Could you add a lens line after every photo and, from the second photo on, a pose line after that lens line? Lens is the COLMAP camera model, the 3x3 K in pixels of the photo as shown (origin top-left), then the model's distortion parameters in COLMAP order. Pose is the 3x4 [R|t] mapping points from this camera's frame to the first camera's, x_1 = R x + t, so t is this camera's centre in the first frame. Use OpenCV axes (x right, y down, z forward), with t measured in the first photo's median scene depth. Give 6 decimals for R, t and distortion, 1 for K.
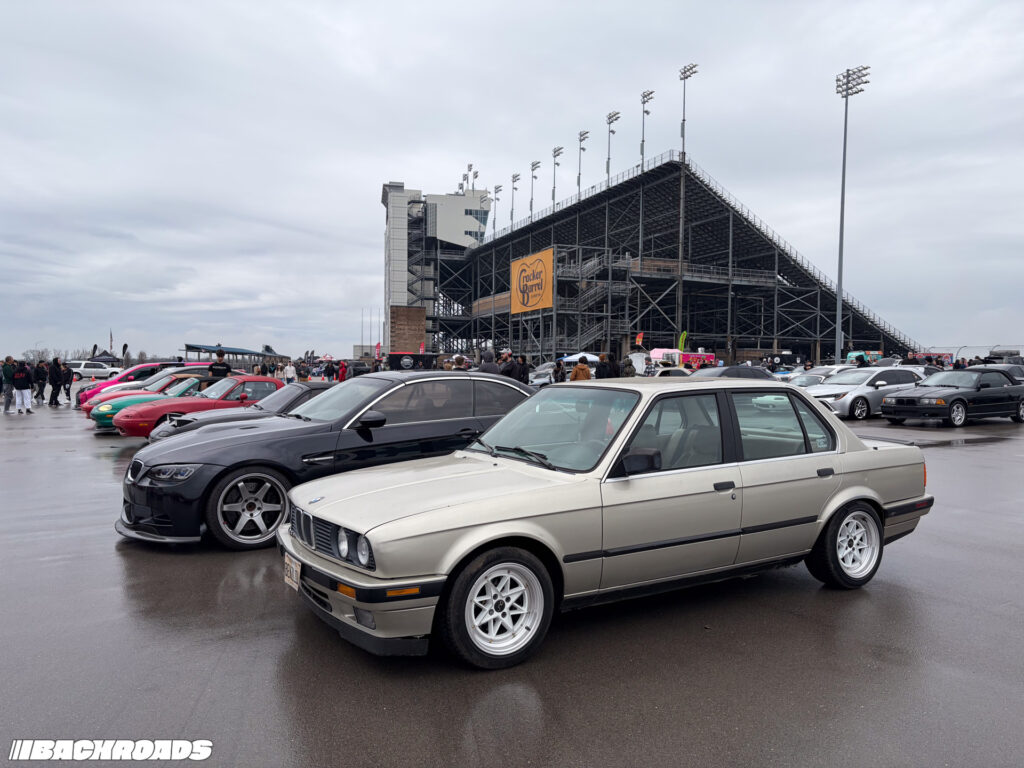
lens RADIAL K [[779.1, 0, 509.5], [0, 779.1, 385.2], [0, 0, 1]] dist [0.048327, -0.047047]
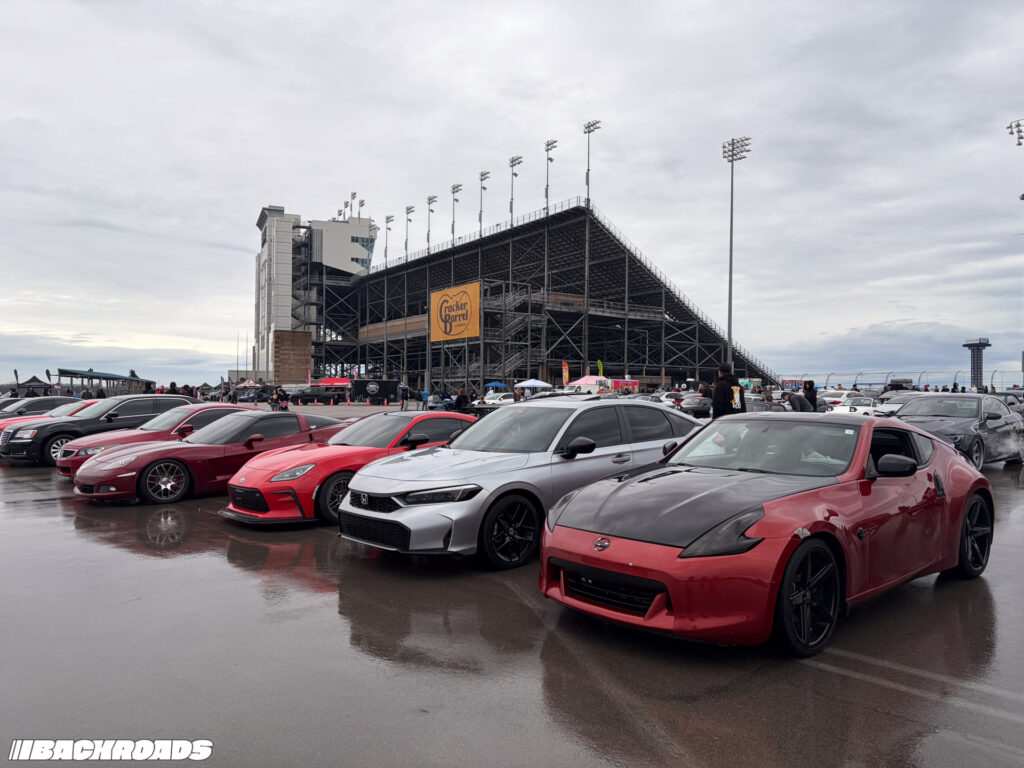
lens RADIAL K [[779.1, 0, 515.5], [0, 779.1, 391.3], [0, 0, 1]] dist [0.048327, -0.047047]
pose [[0.977621, -0.000609, 0.210372, -0.103636], [0.005780, 0.999696, -0.023966, 0.001047], [-0.210294, 0.024645, 0.977328, -0.050099]]
